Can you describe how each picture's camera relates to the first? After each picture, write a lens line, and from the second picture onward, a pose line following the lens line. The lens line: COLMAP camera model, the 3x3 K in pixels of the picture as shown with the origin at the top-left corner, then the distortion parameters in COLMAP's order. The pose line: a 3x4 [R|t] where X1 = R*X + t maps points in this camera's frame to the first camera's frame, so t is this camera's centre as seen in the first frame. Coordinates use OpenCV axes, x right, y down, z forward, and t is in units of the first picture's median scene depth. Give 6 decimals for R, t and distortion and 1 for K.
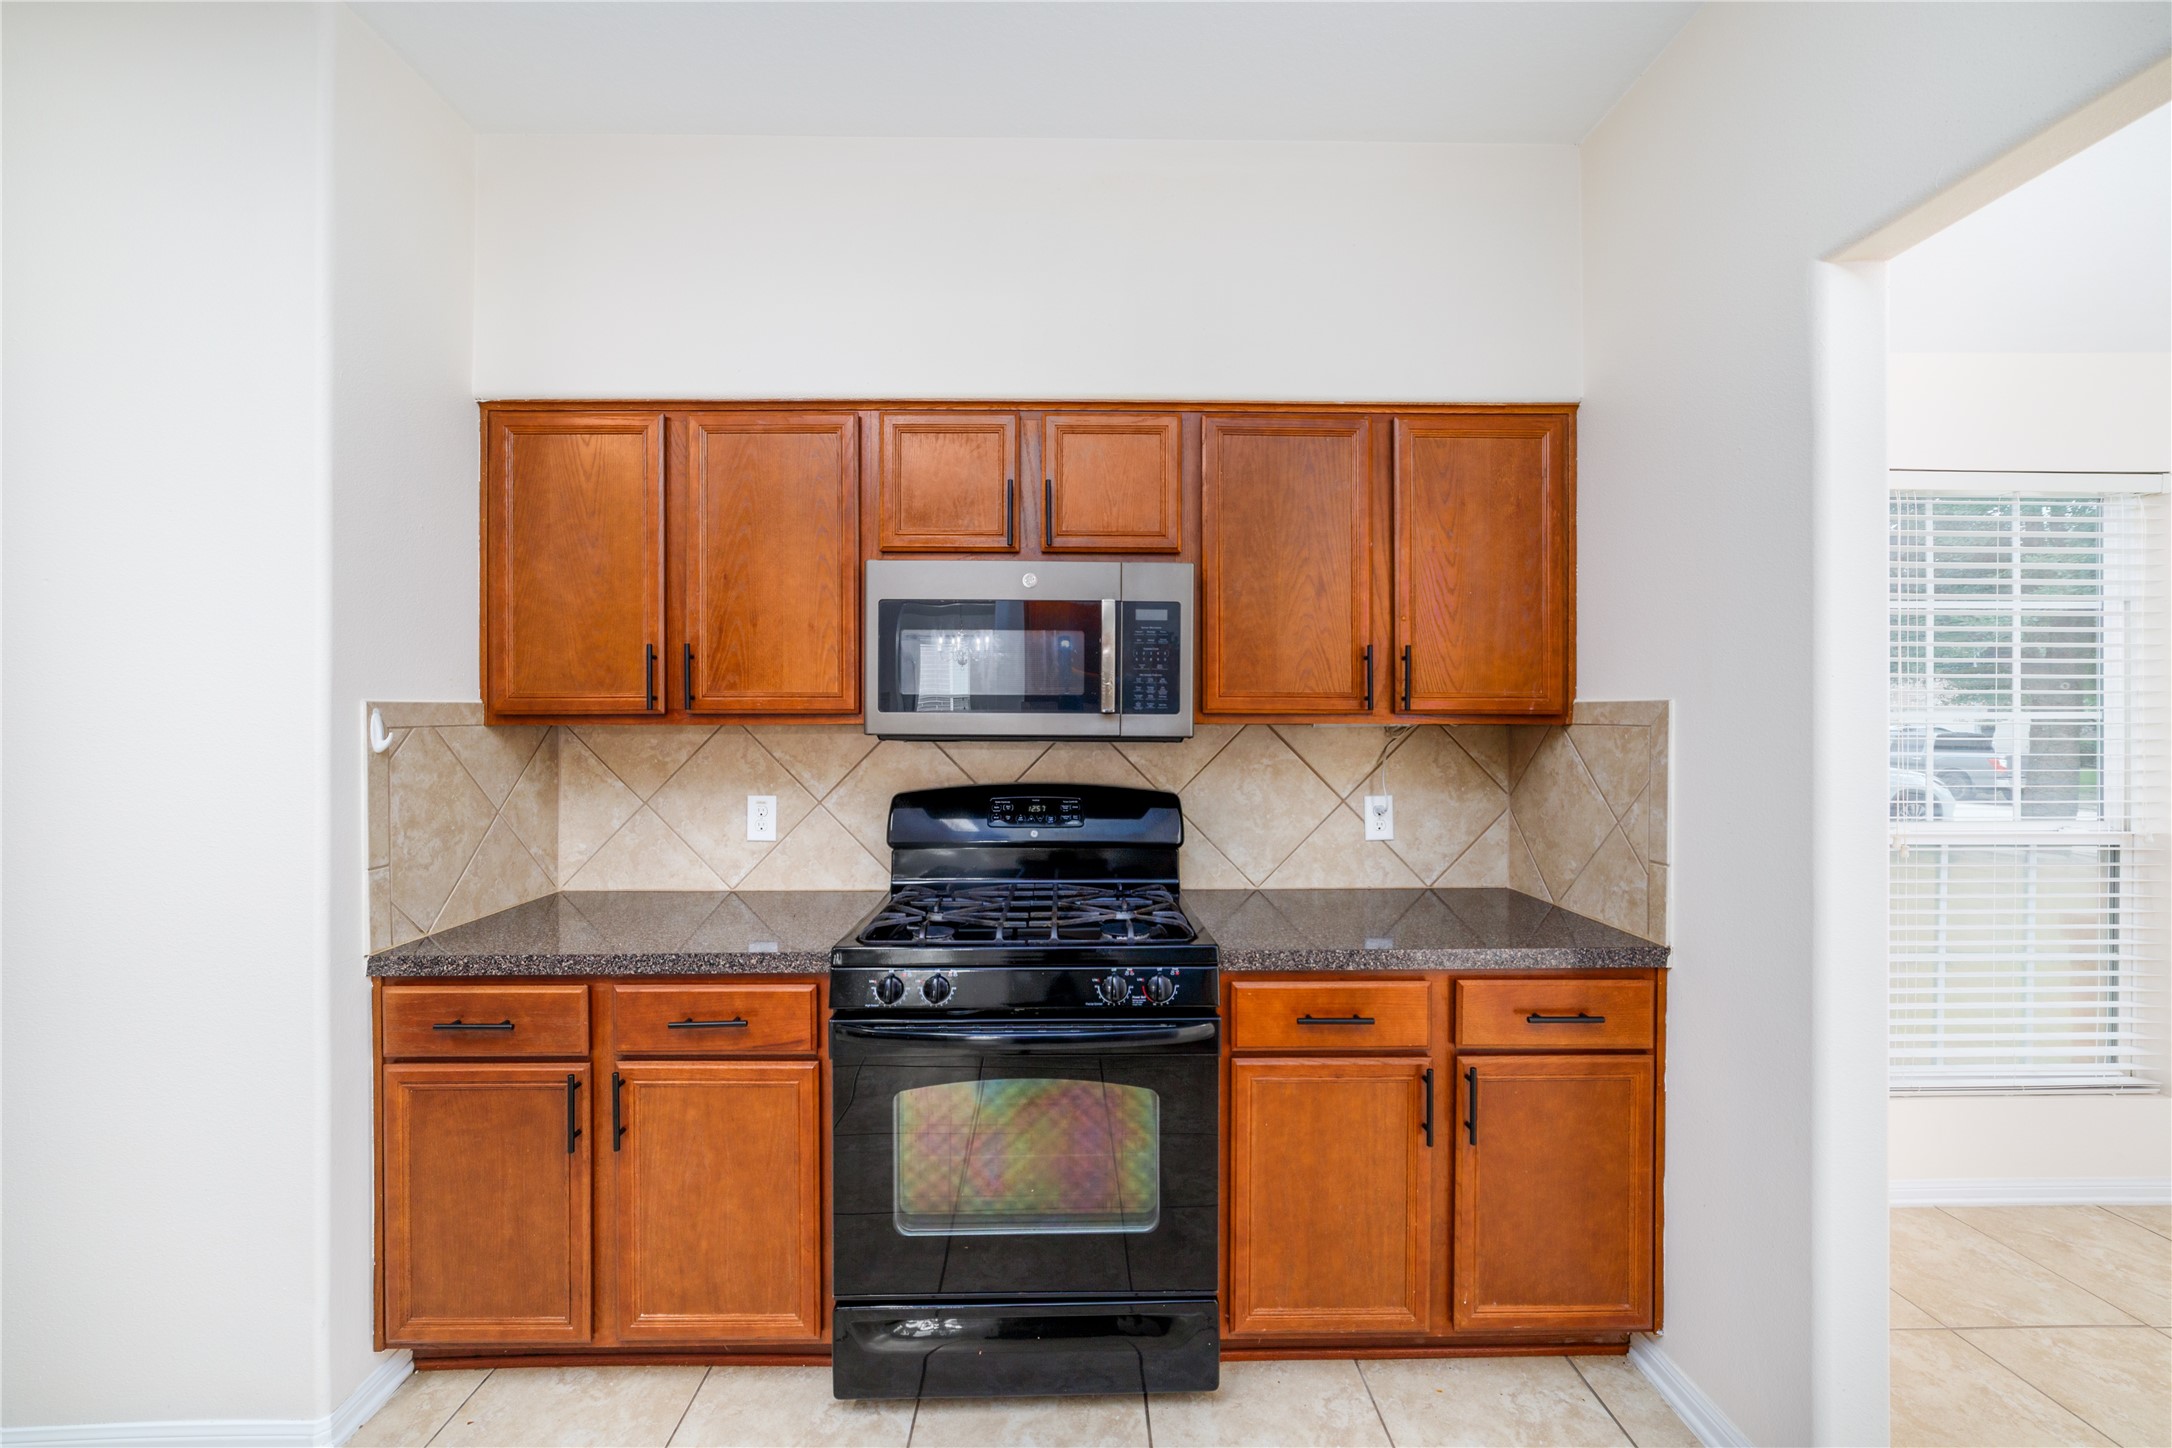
lens RADIAL K [[830.0, 0, 1081.6], [0, 830.0, 722.1], [0, 0, 1]] dist [-0.023879, 0.007574]
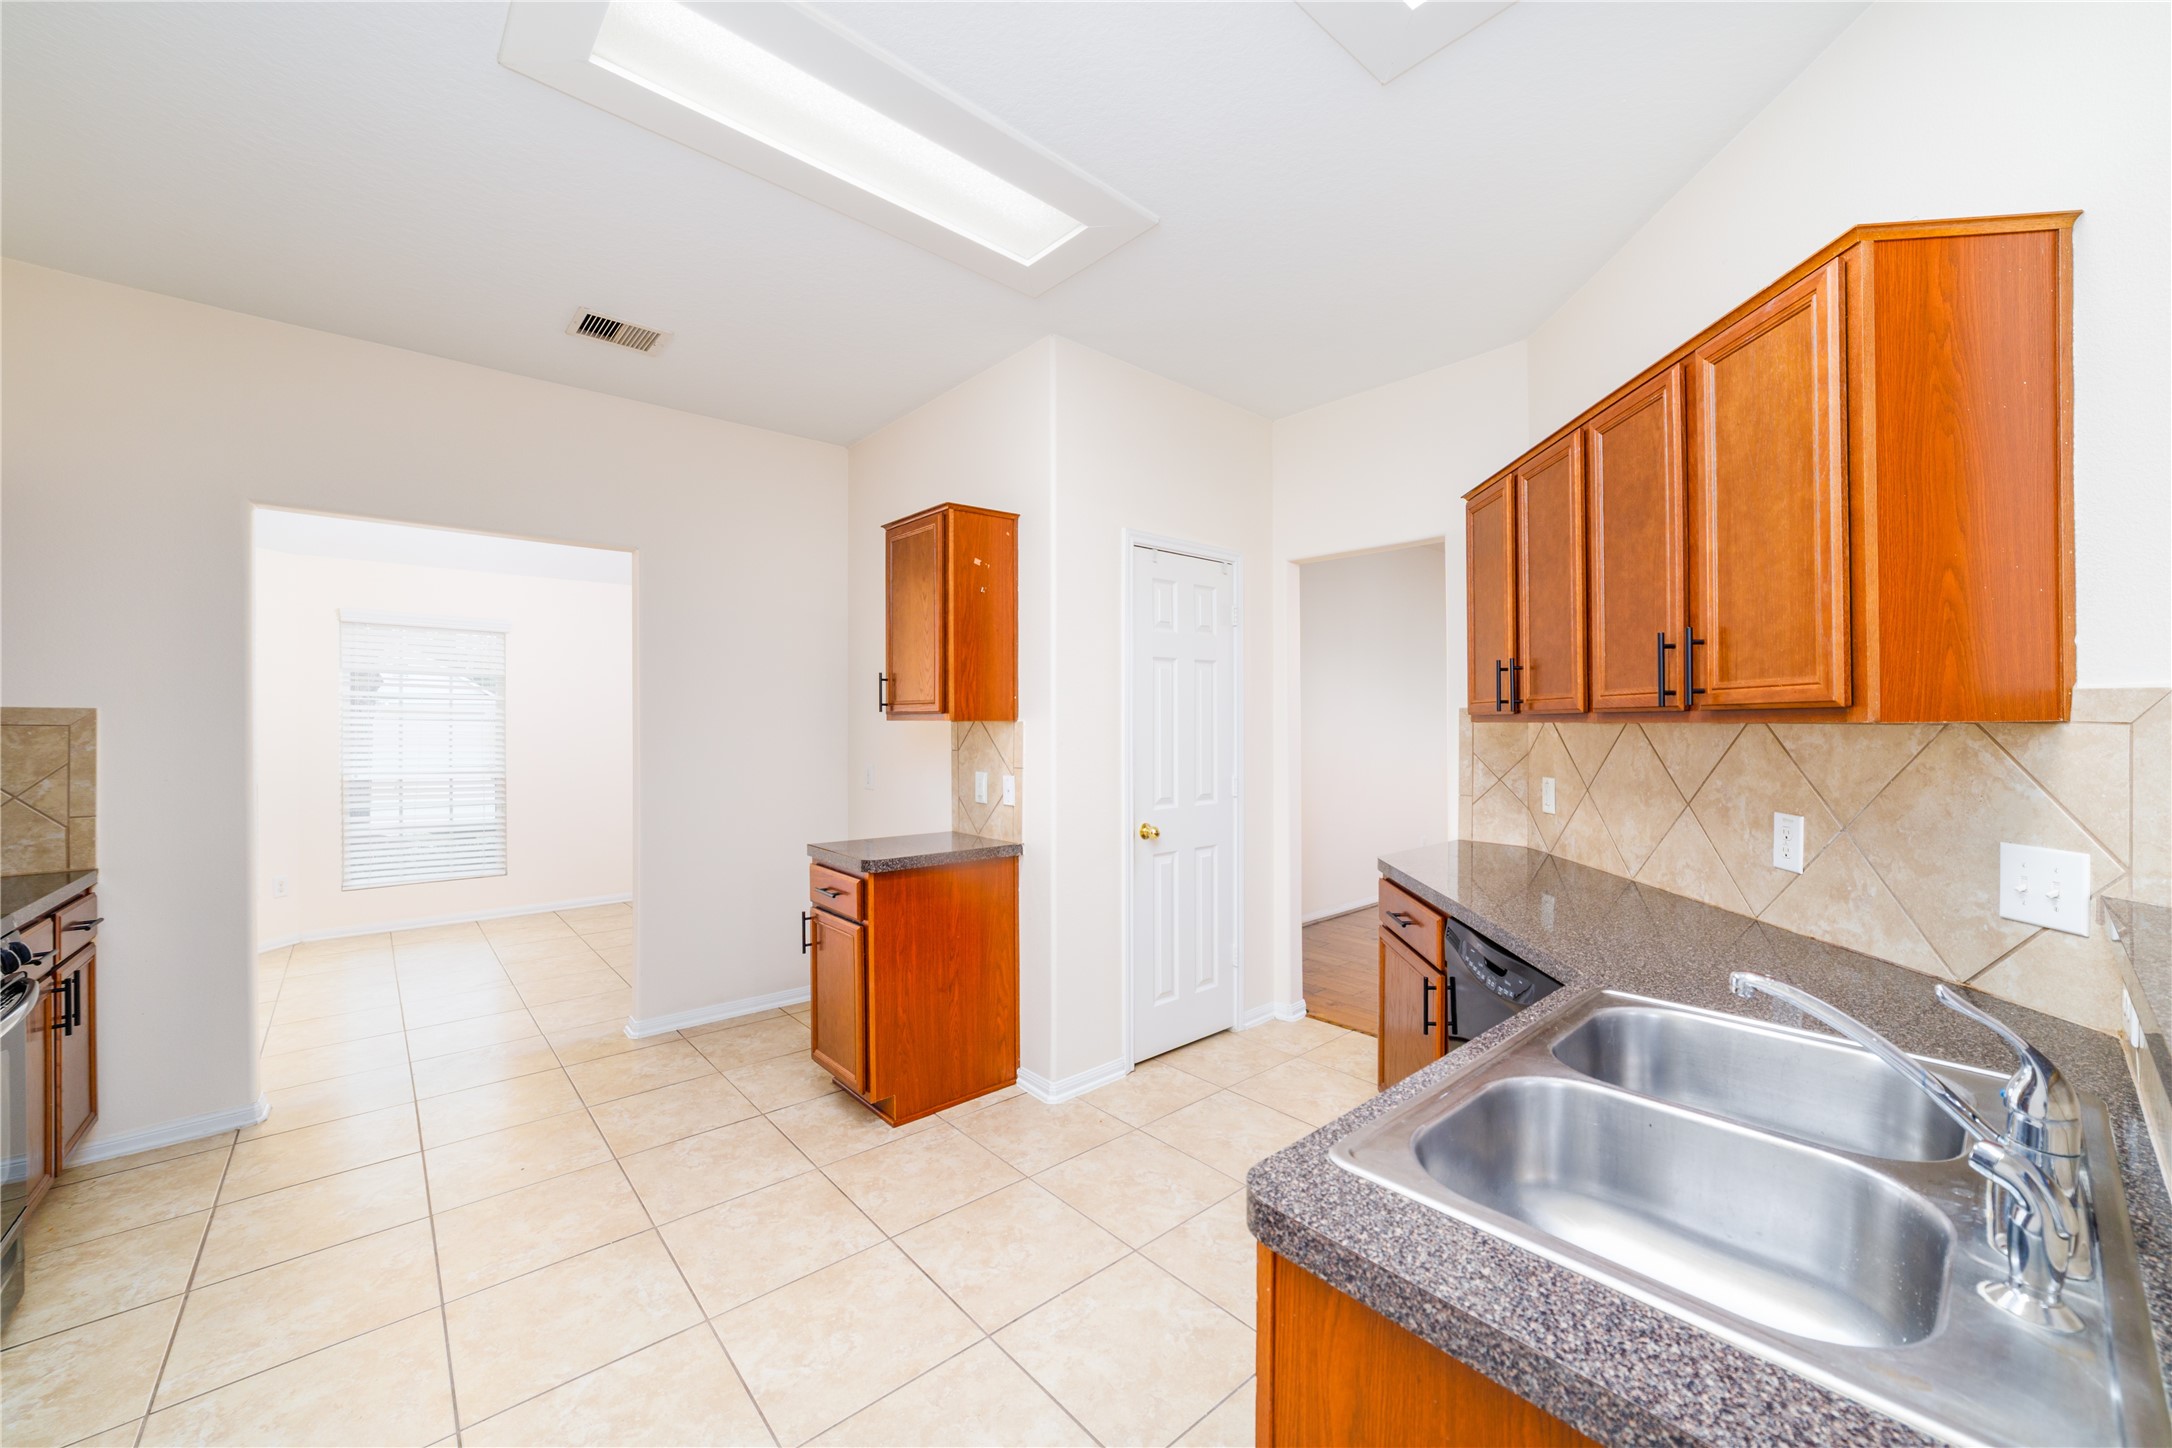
lens RADIAL K [[830.0, 0, 1081.6], [0, 830.0, 722.1], [0, 0, 1]] dist [-0.023879, 0.007574]
pose [[-0.648697, 0.002804, 0.761042, -1.440014], [0.004249, 0.999991, -0.000063, 0.005813], [-0.761035, 0.003193, -0.648703, 0.513473]]
